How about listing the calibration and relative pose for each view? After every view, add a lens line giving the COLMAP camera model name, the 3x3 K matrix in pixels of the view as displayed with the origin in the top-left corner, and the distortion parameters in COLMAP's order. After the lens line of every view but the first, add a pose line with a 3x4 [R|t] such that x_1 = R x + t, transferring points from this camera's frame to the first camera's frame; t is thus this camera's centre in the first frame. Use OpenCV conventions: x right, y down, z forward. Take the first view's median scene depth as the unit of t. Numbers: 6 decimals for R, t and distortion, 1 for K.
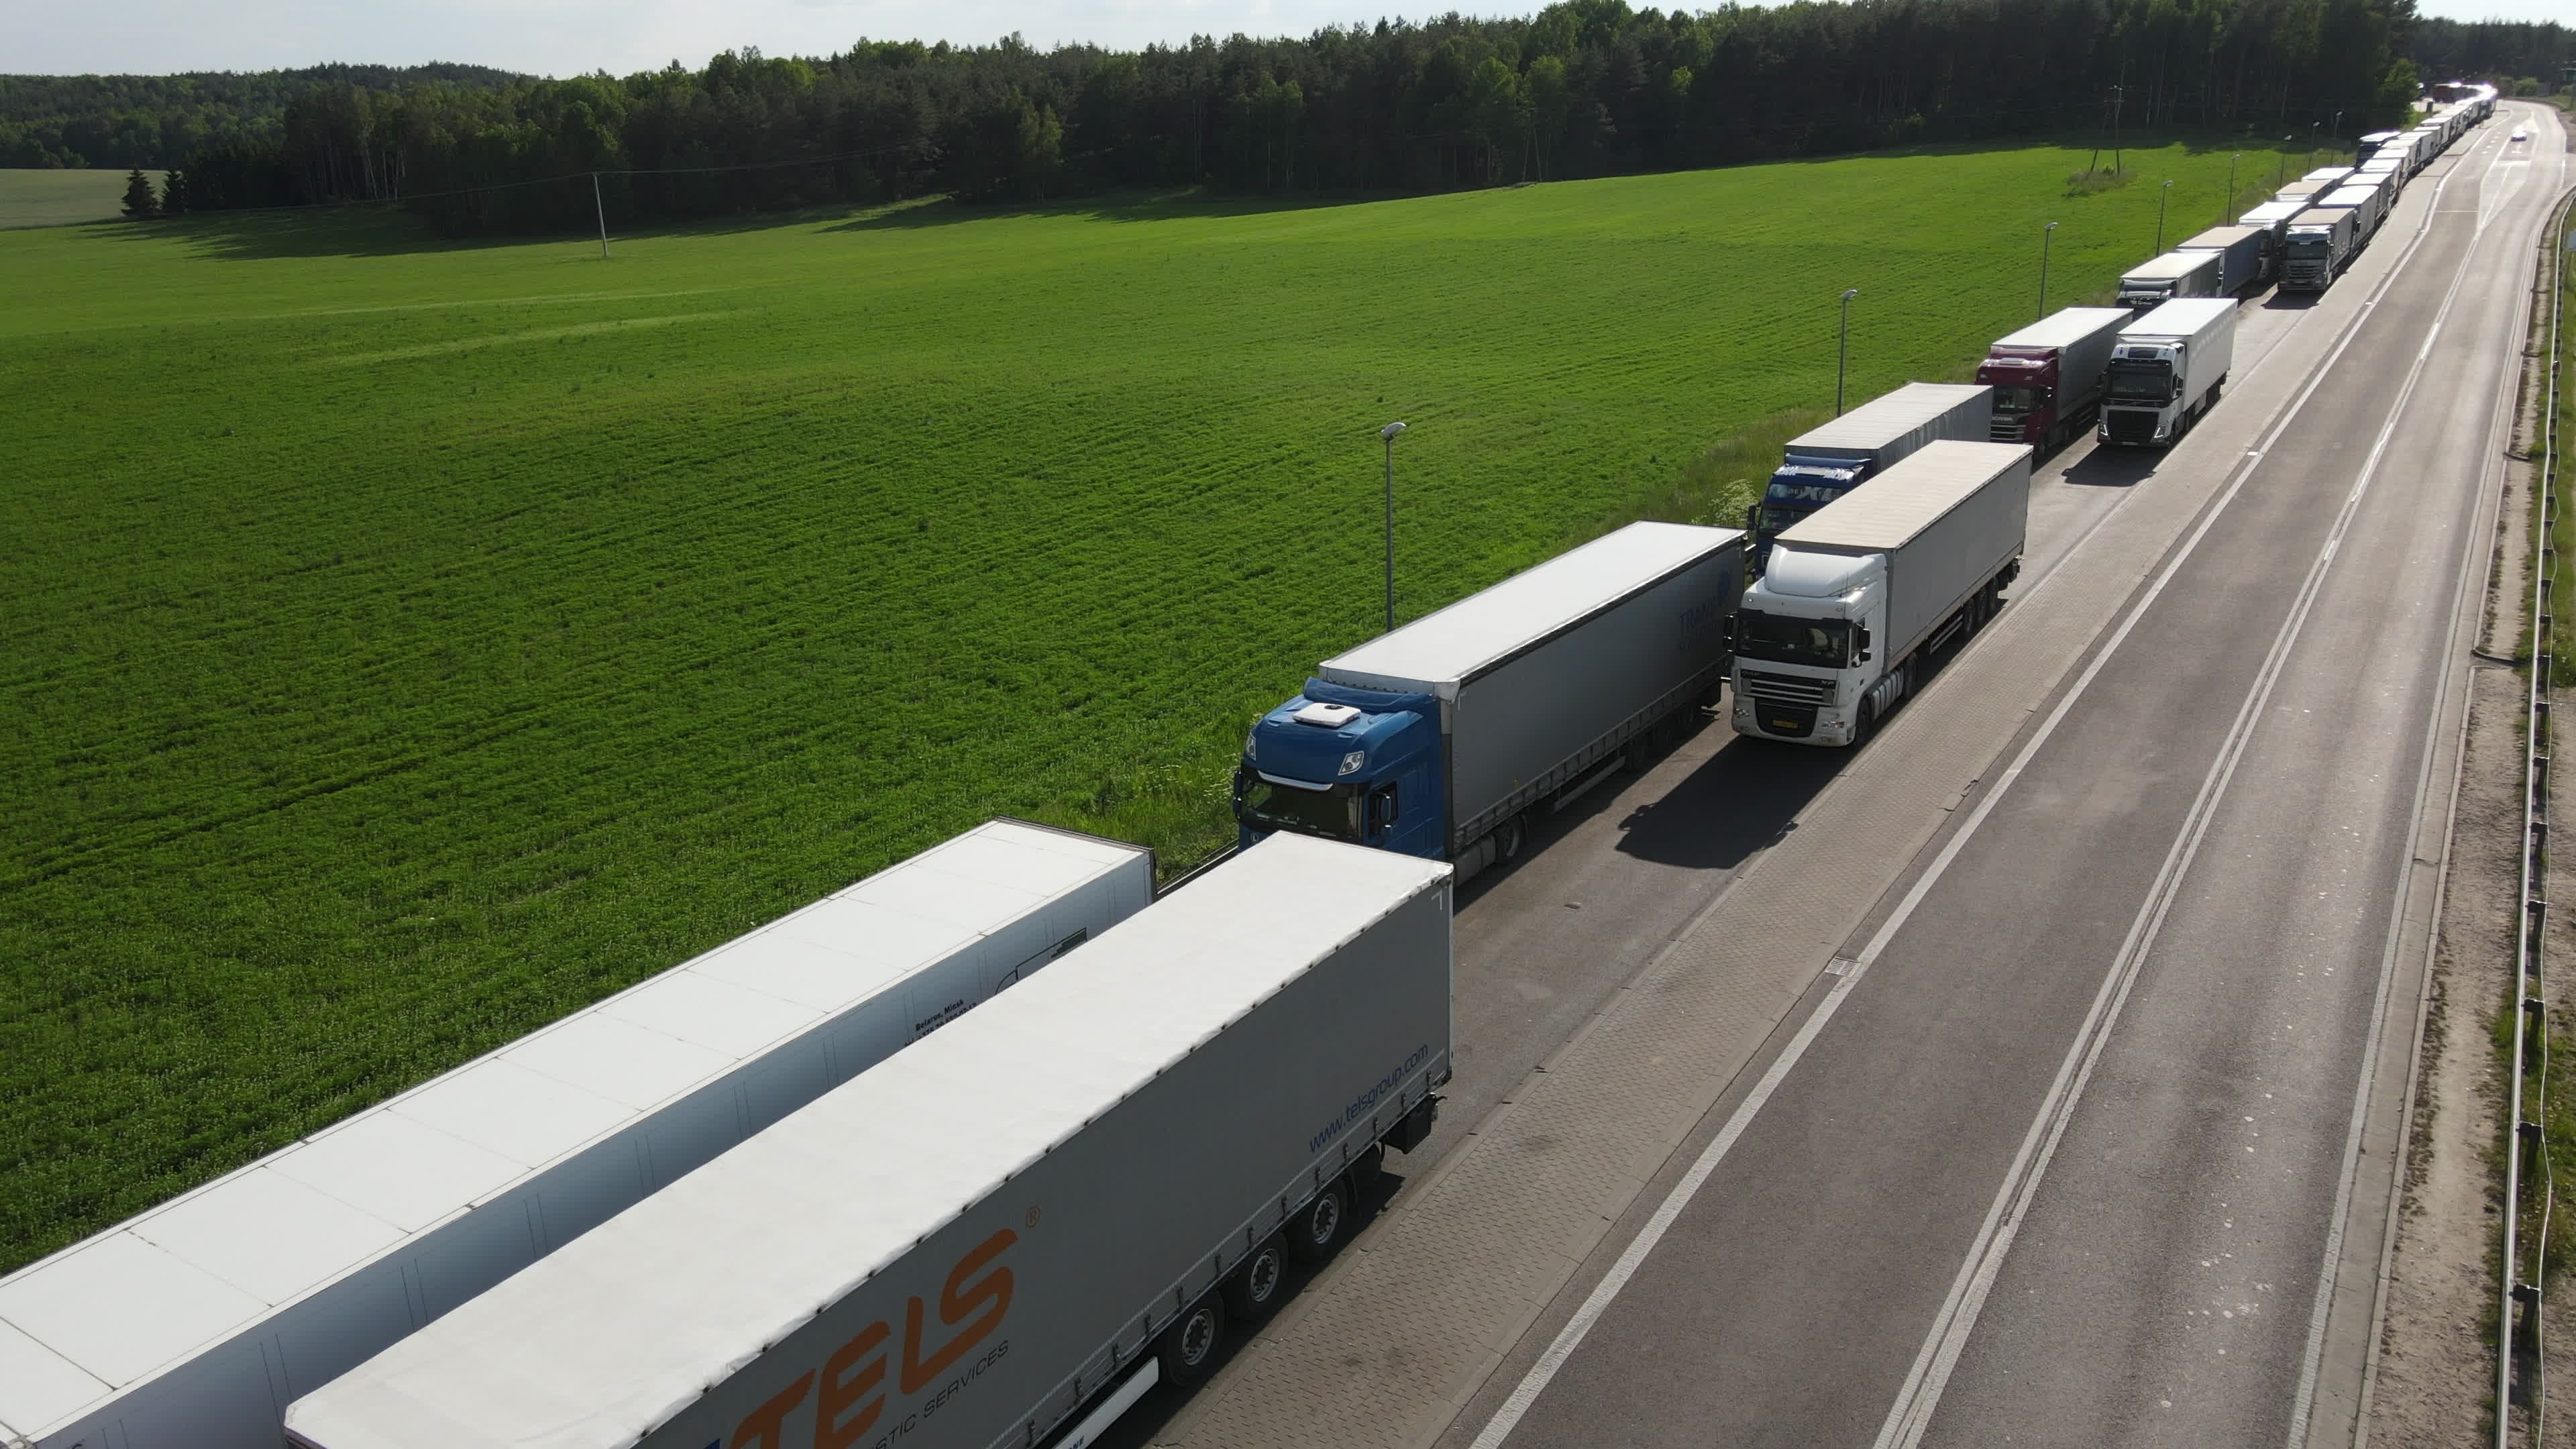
lens RADIAL K [[1873.2, 0, 1283.3], [0, 1873.2, 788.0], [0, 0, 1]] dist [-0.006234, 0.005495]
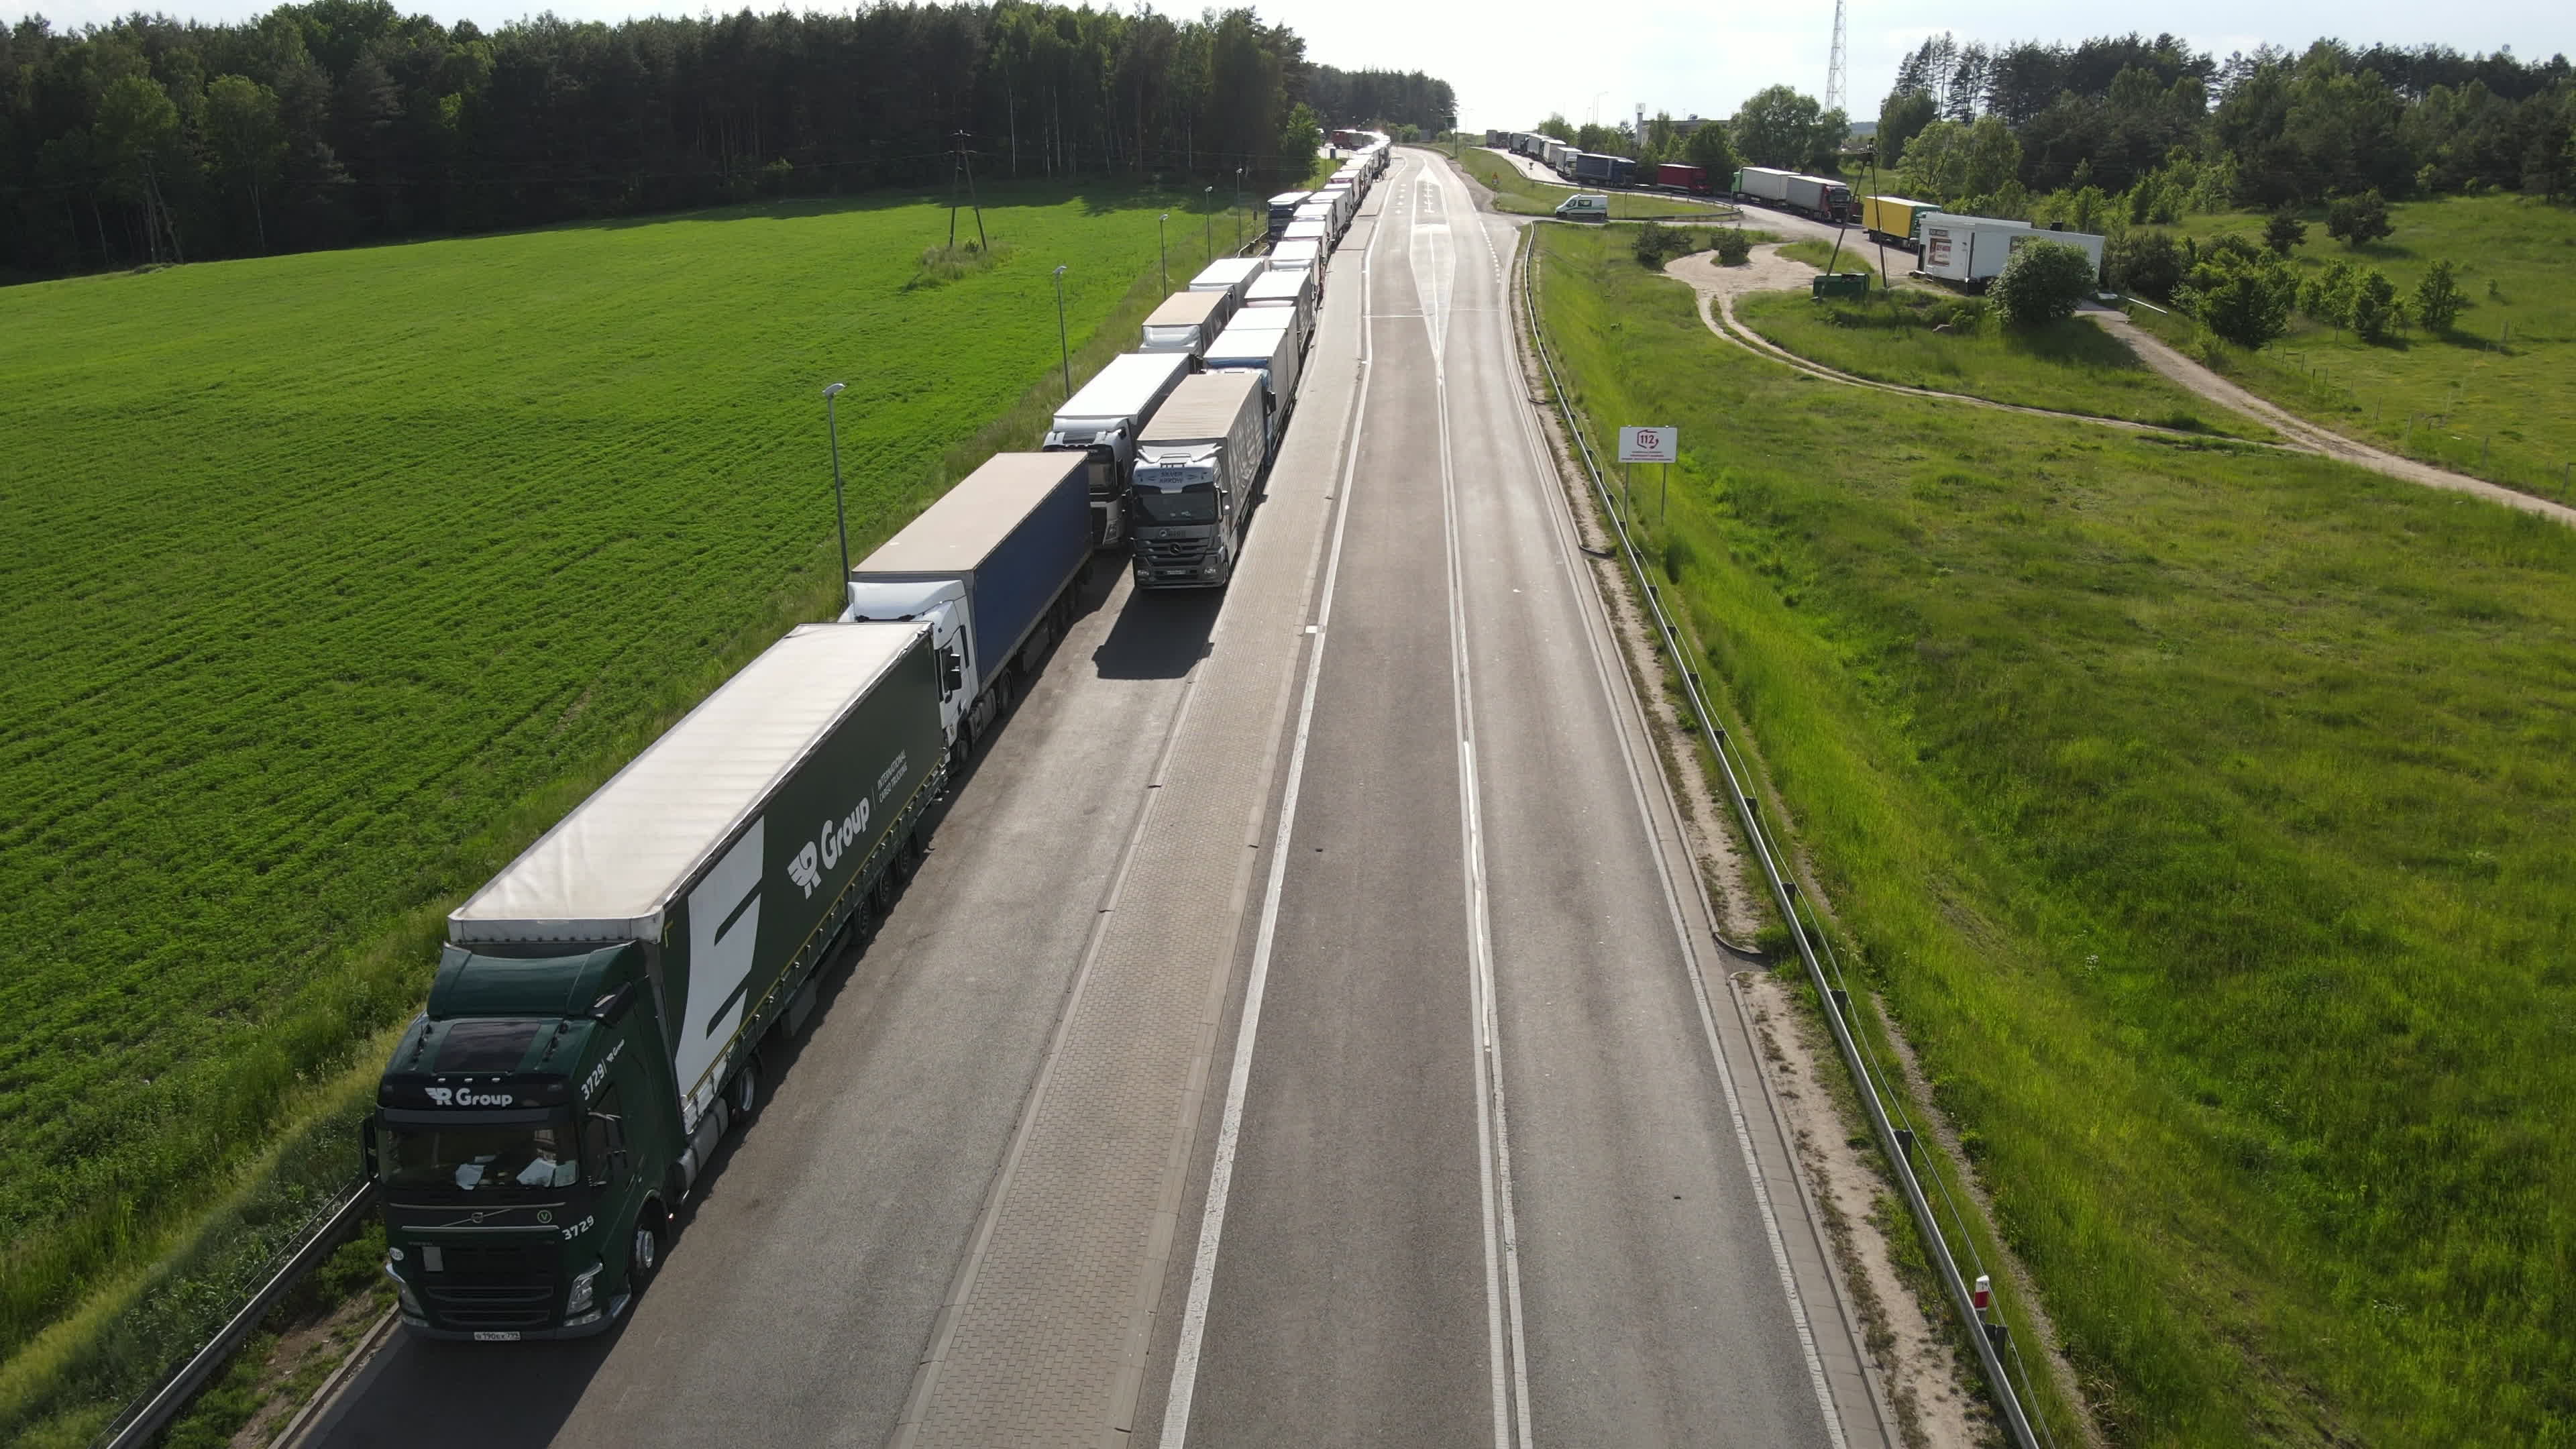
lens RADIAL K [[1873.2, 0, 1283.3], [0, 1873.2, 788.0], [0, 0, 1]] dist [-0.006234, 0.005495]
pose [[0.877586, -0.144869, 0.457008, 0.172086], [0.151904, 0.988160, 0.021542, -0.110853], [-0.454718, 0.050516, 0.889201, 0.286253]]
